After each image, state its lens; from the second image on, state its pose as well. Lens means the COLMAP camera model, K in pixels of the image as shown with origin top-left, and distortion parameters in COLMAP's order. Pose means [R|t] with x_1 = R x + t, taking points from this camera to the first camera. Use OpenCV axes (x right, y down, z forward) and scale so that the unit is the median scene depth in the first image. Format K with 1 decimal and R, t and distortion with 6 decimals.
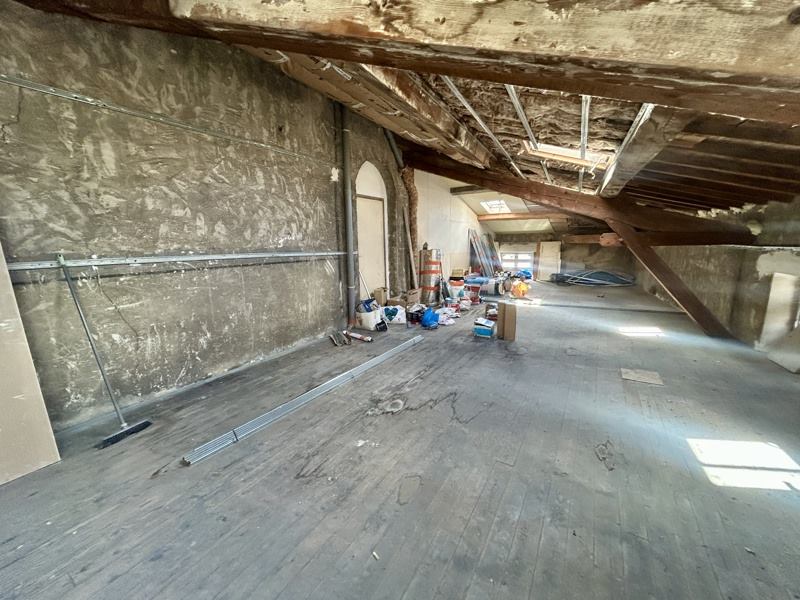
lens RADIAL K [[322.3, 0, 400.0], [0, 322.3, 300.0], [0, 0, 1]] dist [0.000243, 0.000050]
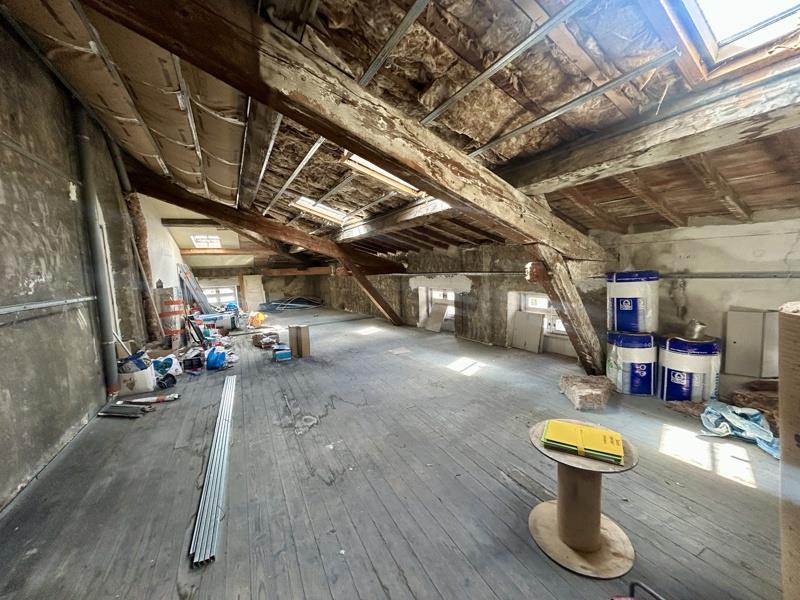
lens RADIAL K [[322.3, 0, 400.0], [0, 322.3, 300.0], [0, 0, 1]] dist [0.000243, 0.000050]
pose [[0.525277, -0.095373, 0.845570, -0.509702], [0.180302, 0.983611, -0.001063, -0.018872], [-0.831610, 0.153016, 0.533864, 0.044788]]
